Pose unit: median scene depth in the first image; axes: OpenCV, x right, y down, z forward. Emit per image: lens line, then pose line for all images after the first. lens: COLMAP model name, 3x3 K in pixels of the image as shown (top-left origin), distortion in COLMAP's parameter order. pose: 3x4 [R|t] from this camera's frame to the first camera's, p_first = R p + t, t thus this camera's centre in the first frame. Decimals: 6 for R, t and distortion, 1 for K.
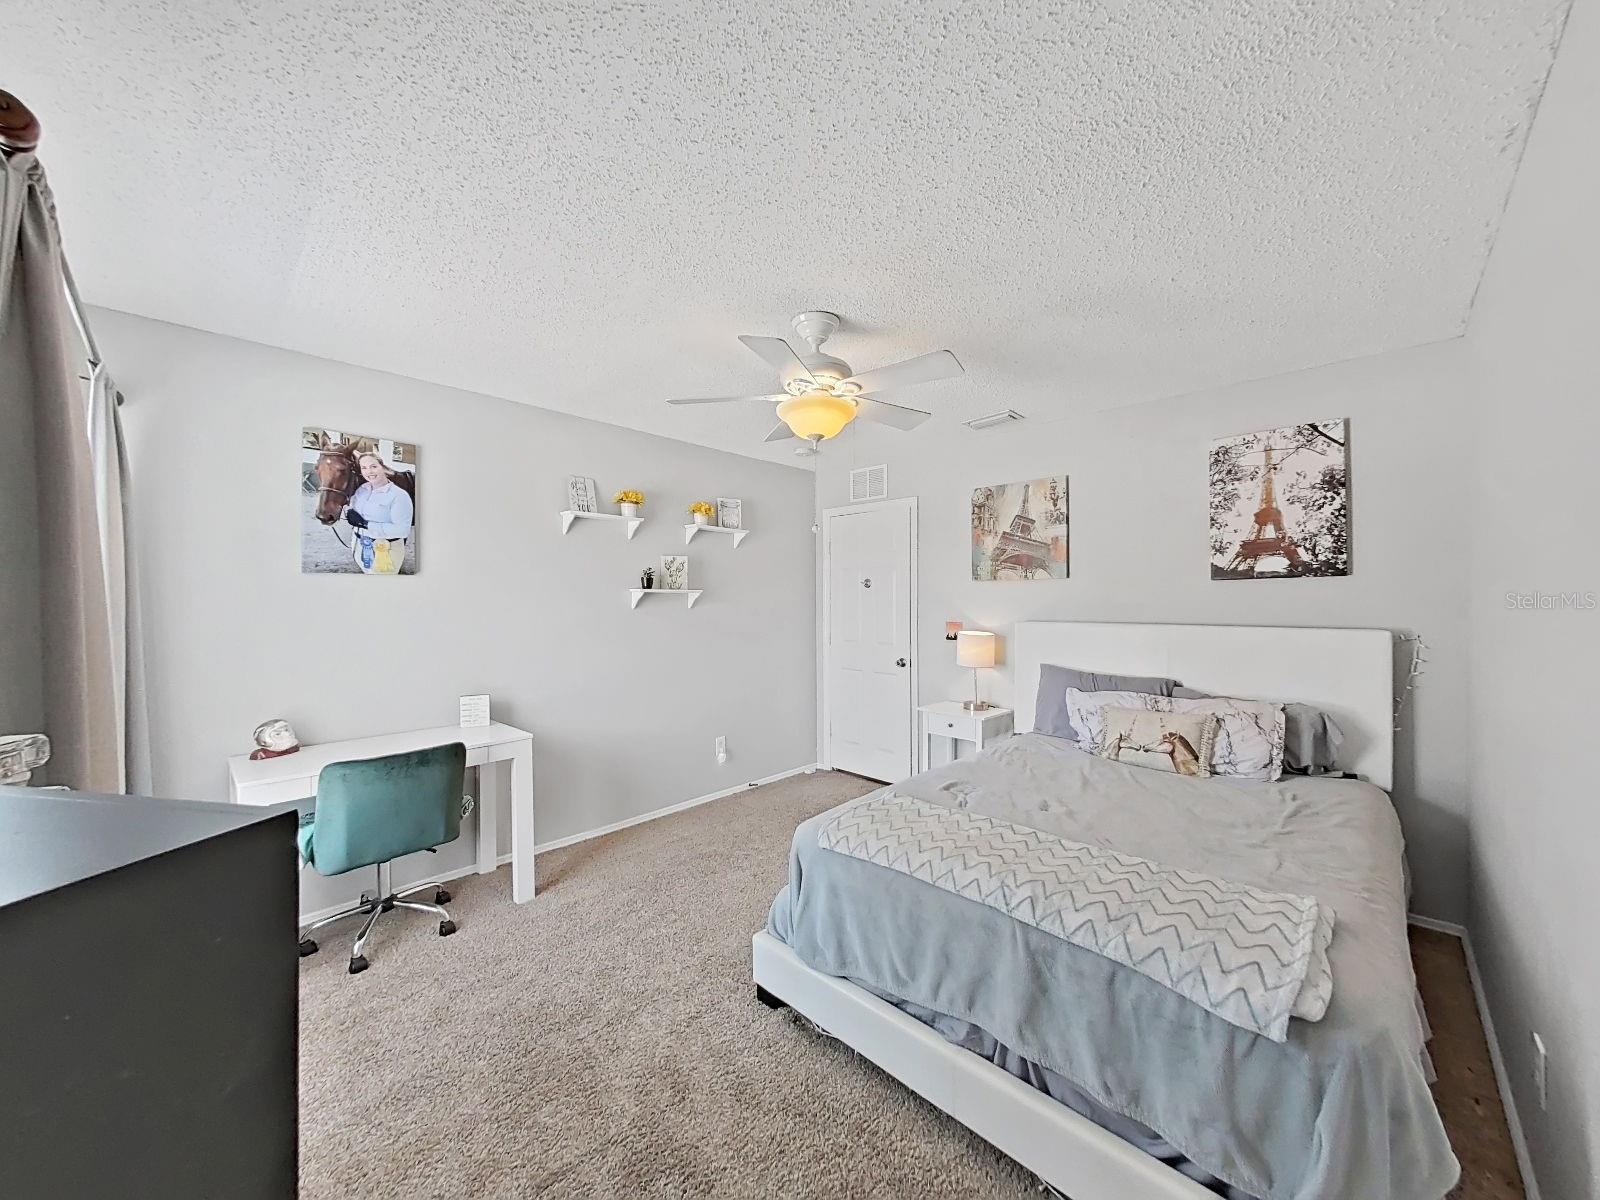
lens RADIAL K [[596.2, 0, 801.7], [0, 596.2, 600.3], [0, 0, 1]] dist [0.002141, -0.000037]
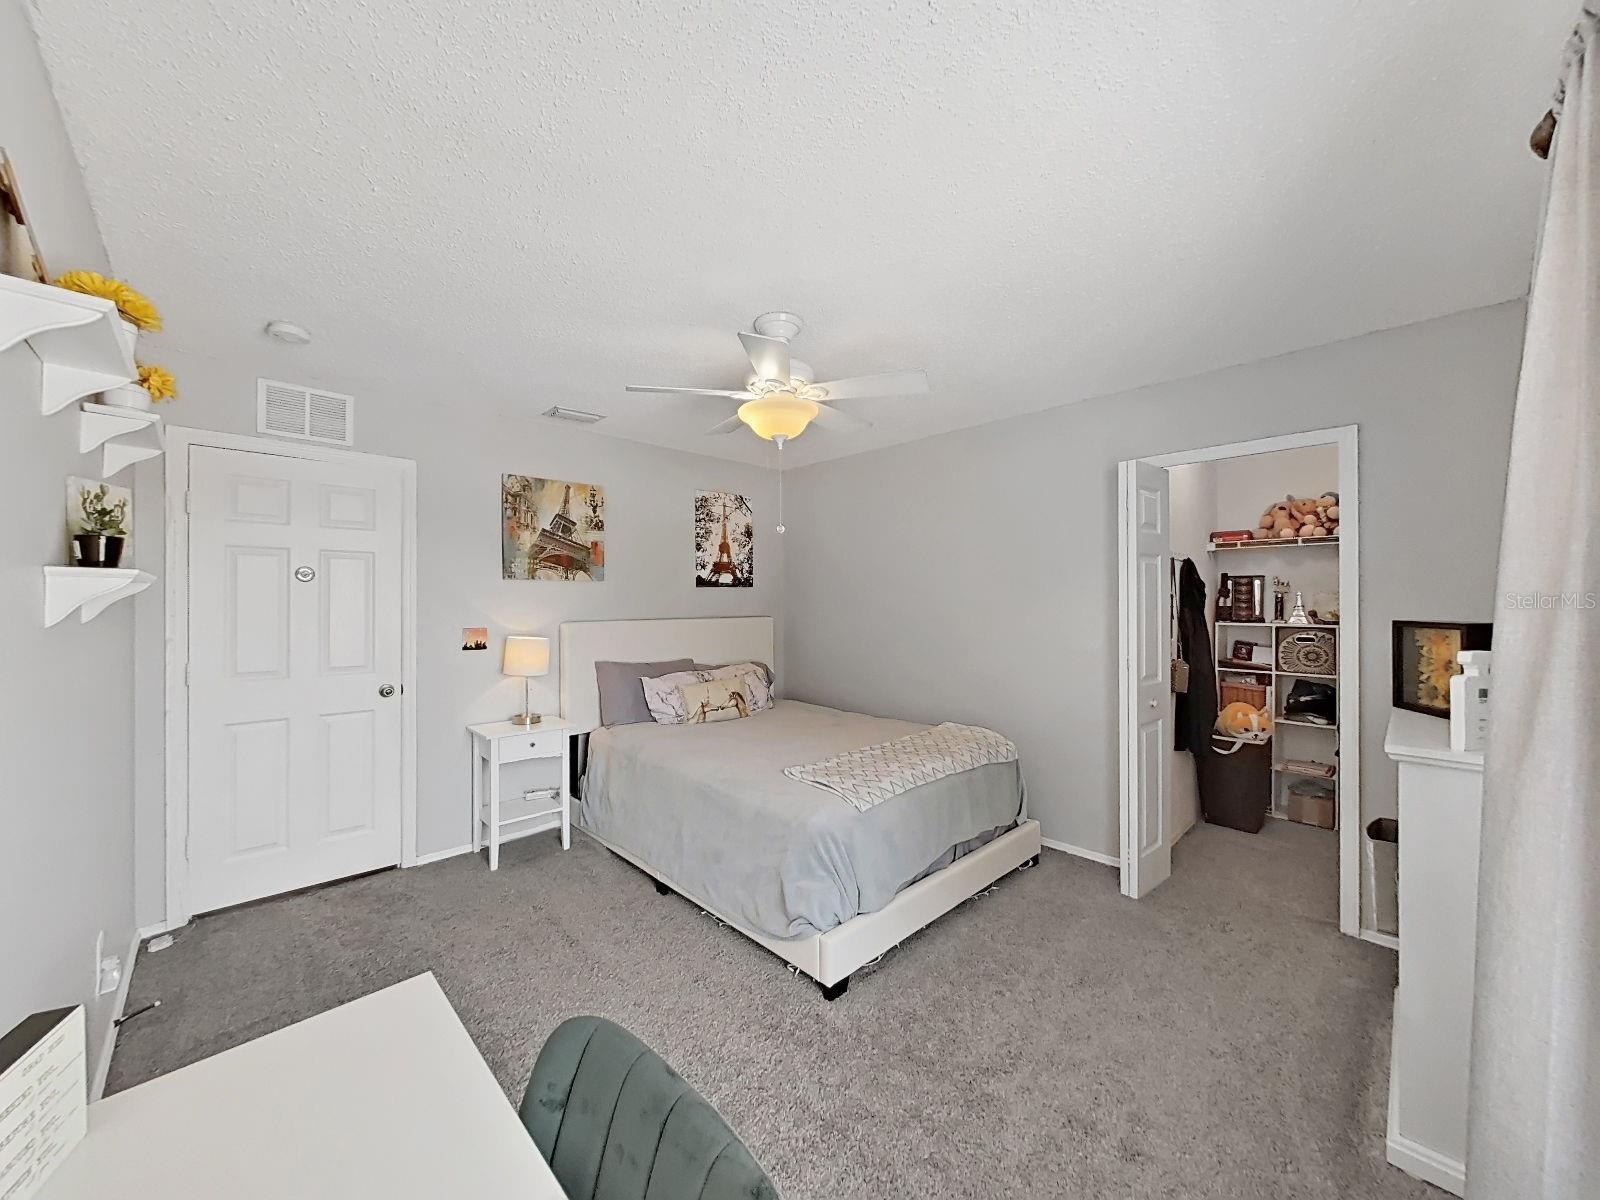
lens RADIAL K [[596.2, 0, 801.7], [0, 596.2, 598.7], [0, 0, 1]] dist [0.002141, -0.000037]
pose [[0.032170, 0.002048, 0.999480, -0.757151], [-0.000295, 0.999998, -0.002040, -0.003177], [-0.999482, -0.000229, 0.032170, 0.717531]]
